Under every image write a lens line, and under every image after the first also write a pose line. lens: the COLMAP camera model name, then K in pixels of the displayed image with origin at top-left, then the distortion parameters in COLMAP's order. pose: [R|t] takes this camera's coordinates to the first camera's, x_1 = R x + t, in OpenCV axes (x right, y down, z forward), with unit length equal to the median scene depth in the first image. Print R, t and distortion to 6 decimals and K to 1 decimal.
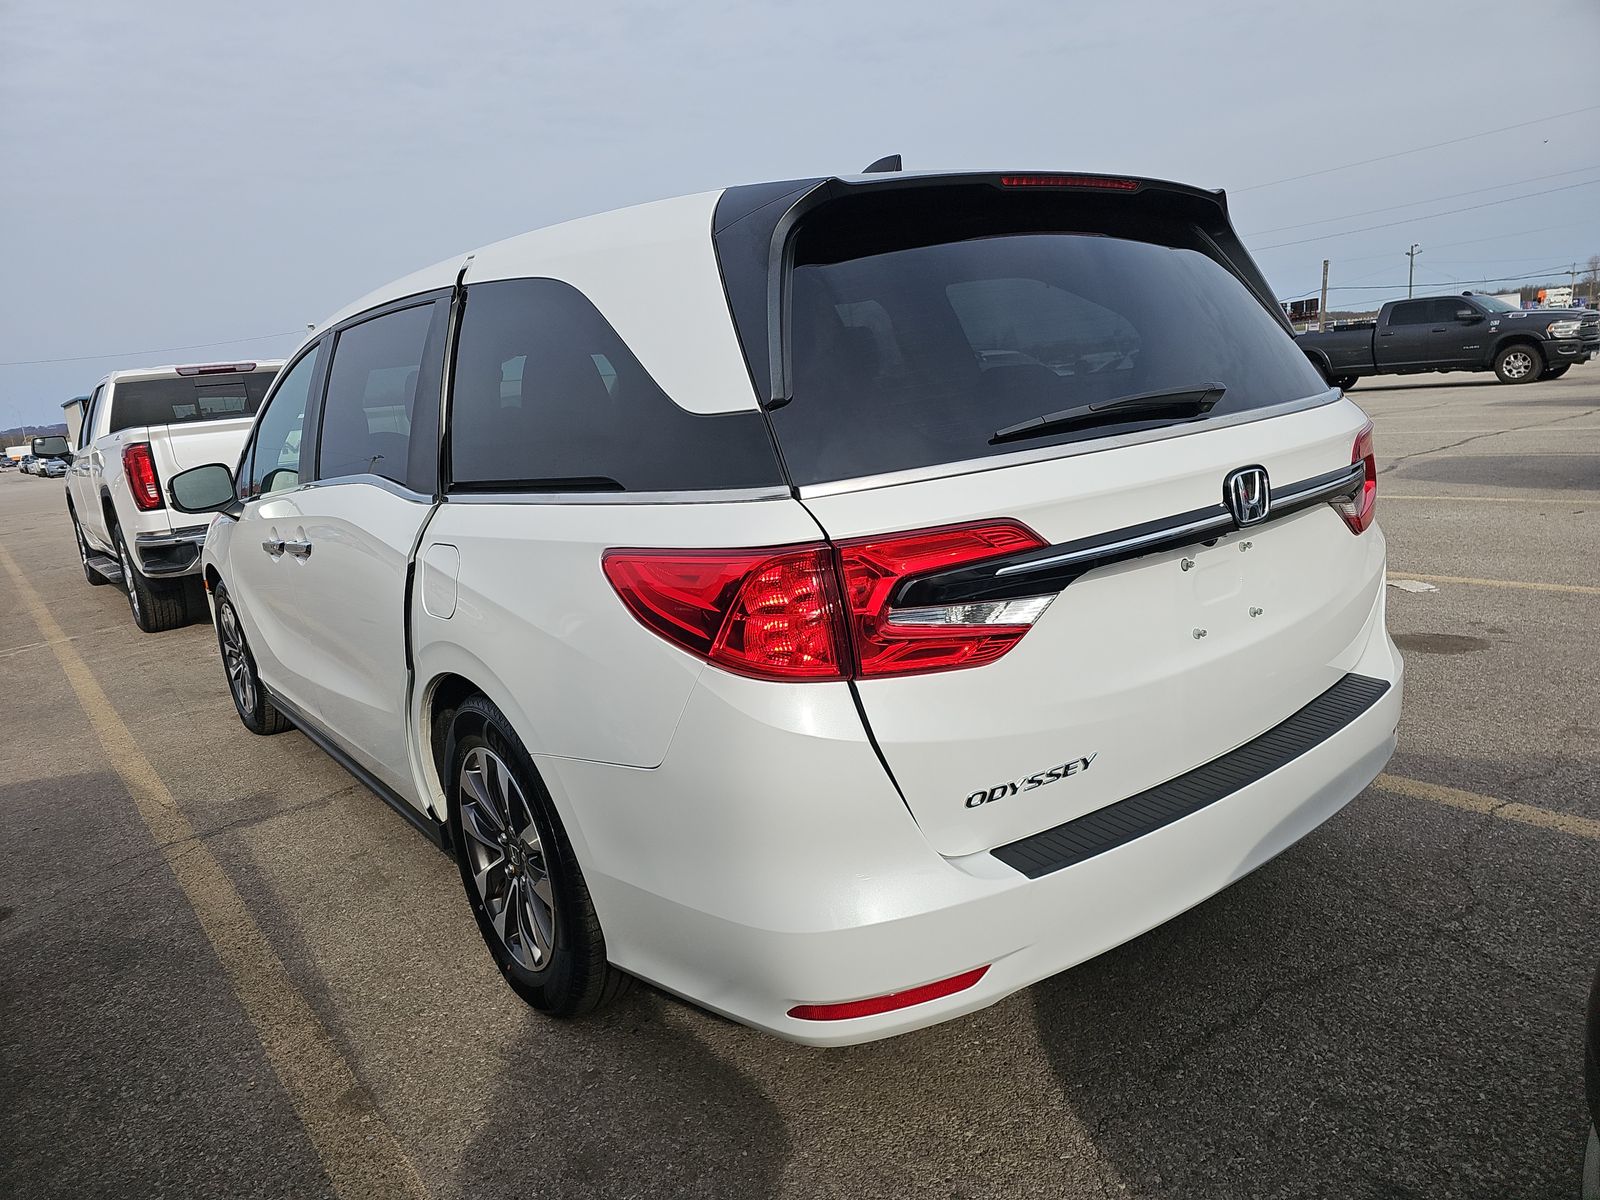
lens RADIAL K [[1096.3, 0, 800.0], [0, 1096.3, 600.0], [0, 0, 1]] dist [0.037799, -0.033836]
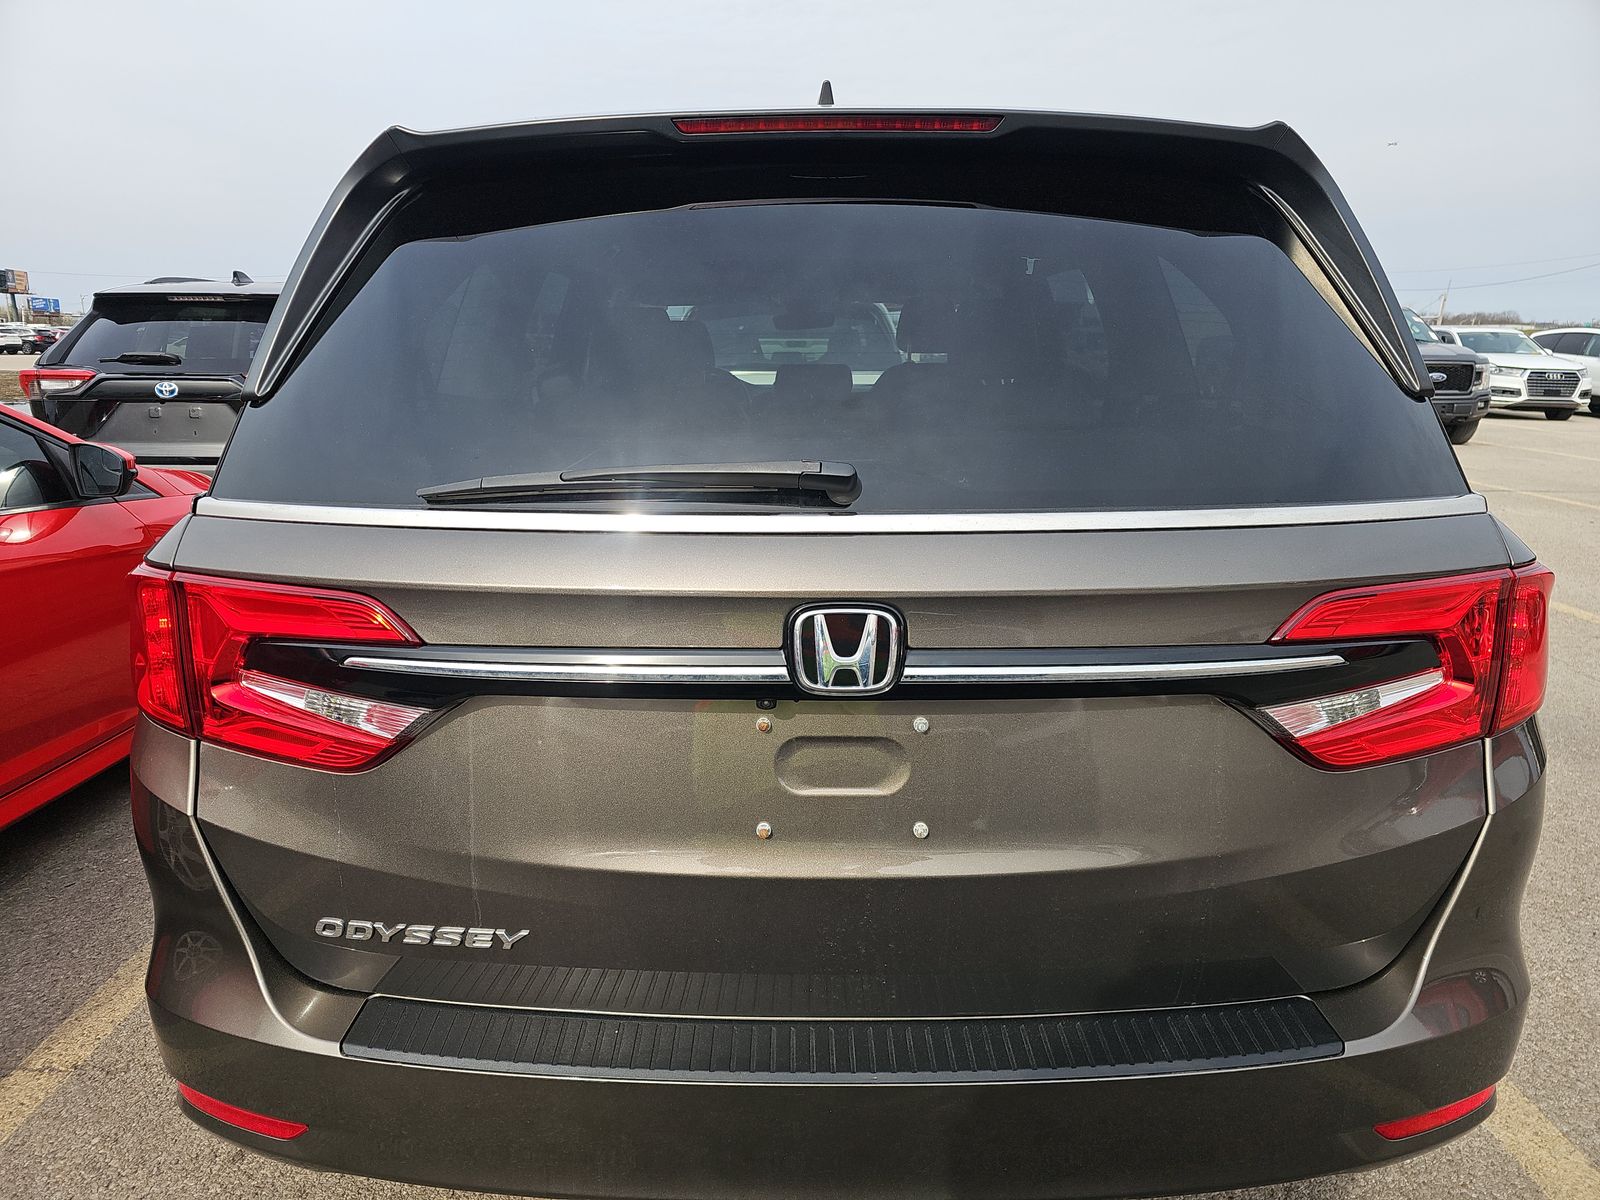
lens RADIAL K [[1096.3, 0, 800.0], [0, 1096.3, 600.0], [0, 0, 1]] dist [0.037799, -0.033836]
pose [[0.747209, 0.230497, -0.623337, 0.737553], [-0.189116, 0.972898, 0.133059, -0.190827], [0.637113, 0.018460, 0.770549, 0.489698]]
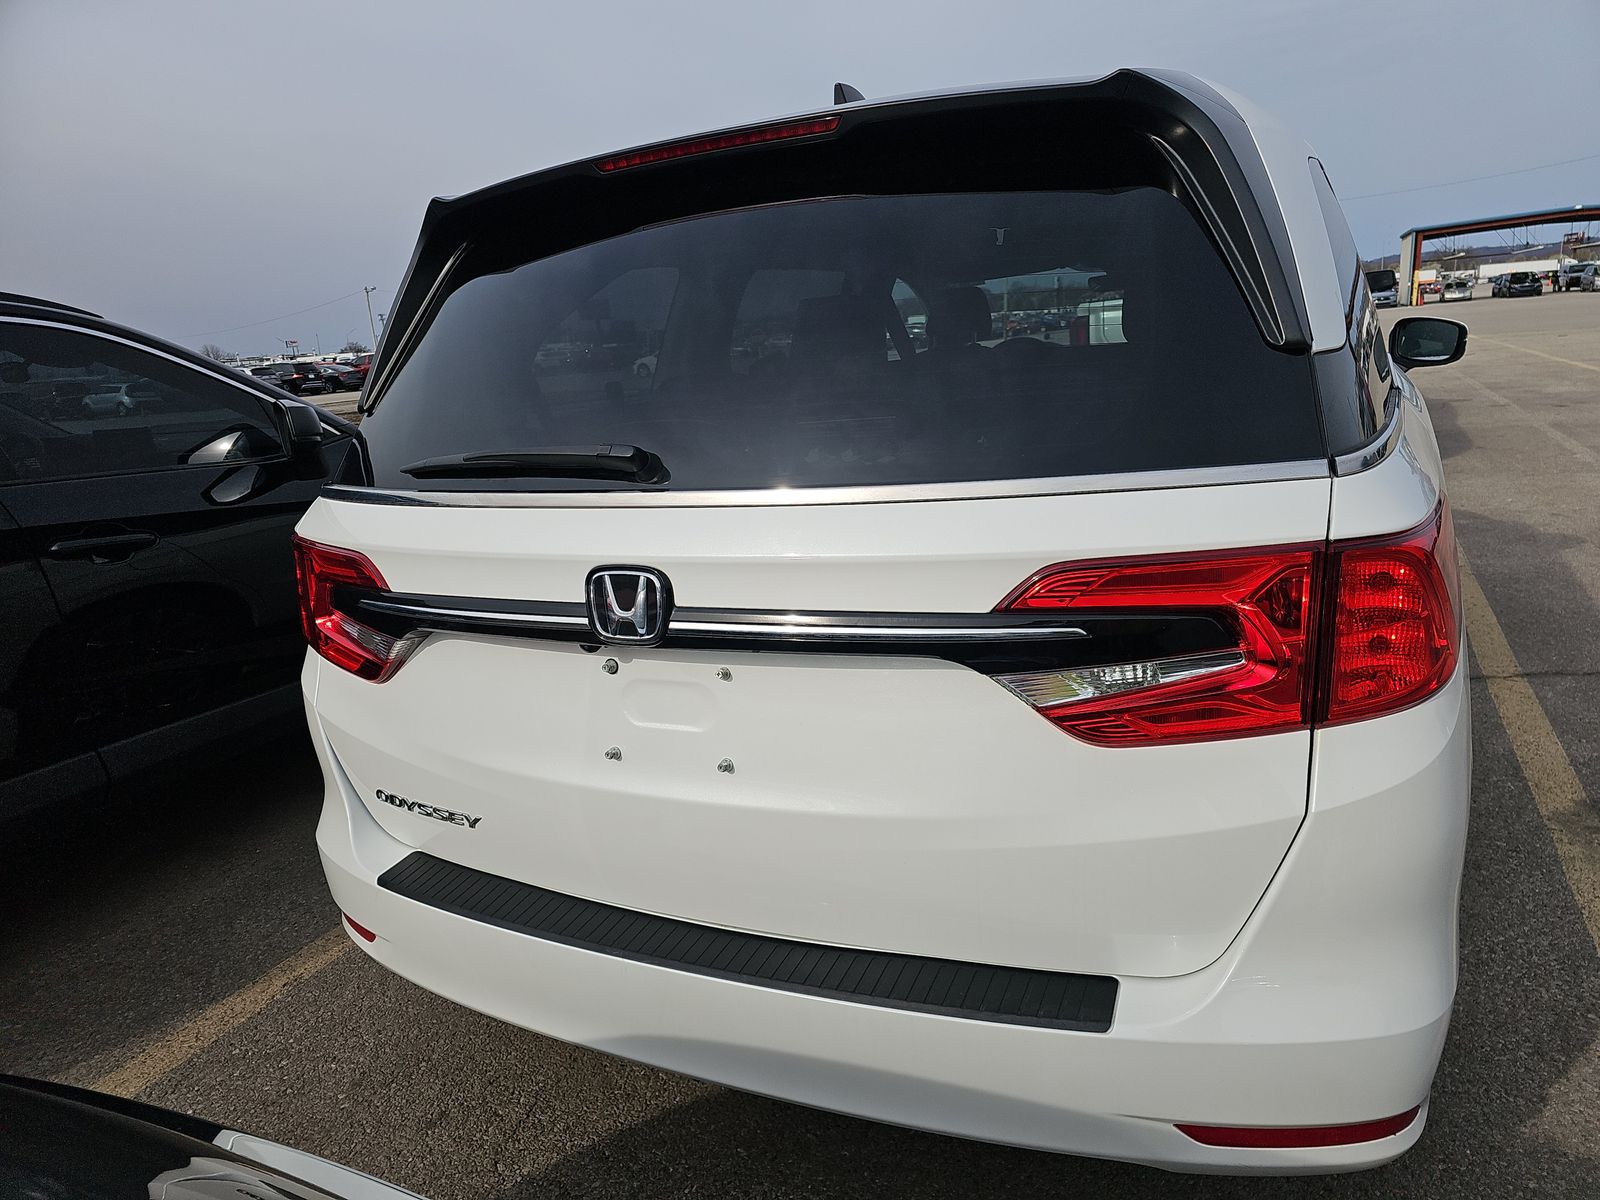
lens RADIAL K [[1096.3, 0, 800.0], [0, 1096.3, 600.0], [0, 0, 1]] dist [0.037799, -0.033836]
pose [[0.404443, 0.269903, -0.873830, 1.058781], [-0.128043, 0.962761, 0.238108, -0.277342], [0.905555, 0.015586, 0.423941, 0.763584]]
